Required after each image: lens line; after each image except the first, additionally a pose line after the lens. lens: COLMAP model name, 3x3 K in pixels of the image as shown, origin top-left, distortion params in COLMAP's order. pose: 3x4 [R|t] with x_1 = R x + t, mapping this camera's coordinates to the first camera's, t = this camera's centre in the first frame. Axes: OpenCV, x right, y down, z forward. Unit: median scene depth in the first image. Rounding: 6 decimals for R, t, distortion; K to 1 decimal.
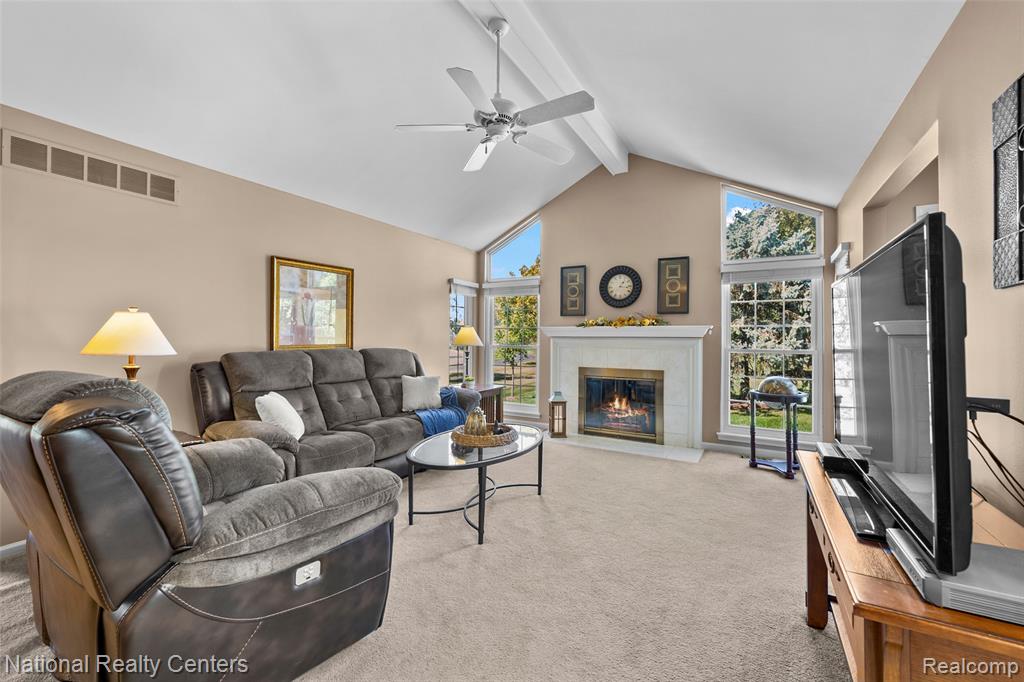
lens RADIAL K [[420.7, 0, 513.0], [0, 420.7, 337.7], [0, 0, 1]] dist [-0.000608, -0.000158]
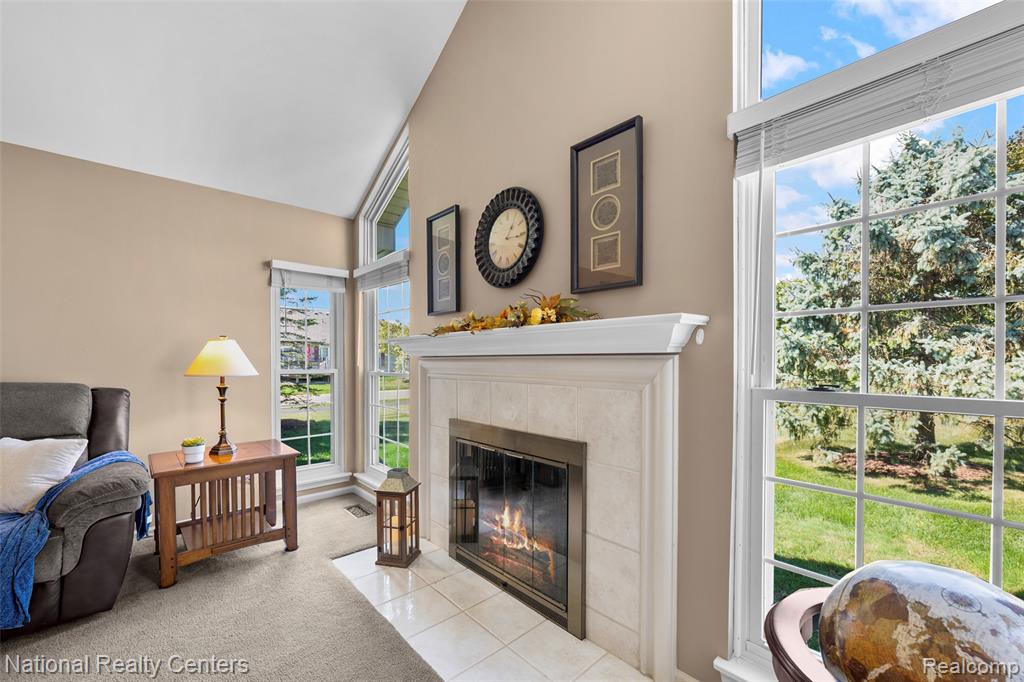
lens RADIAL K [[412.7, 0, 513.2], [0, 412.7, 364.6], [0, 0, 1]] dist [-0.000833, 0.000150]
pose [[0.952023, -0.005571, -0.305977, 0.386590], [0.010174, 0.999858, 0.013452, 0.002092], [0.305858, -0.015920, 0.951944, 0.593205]]
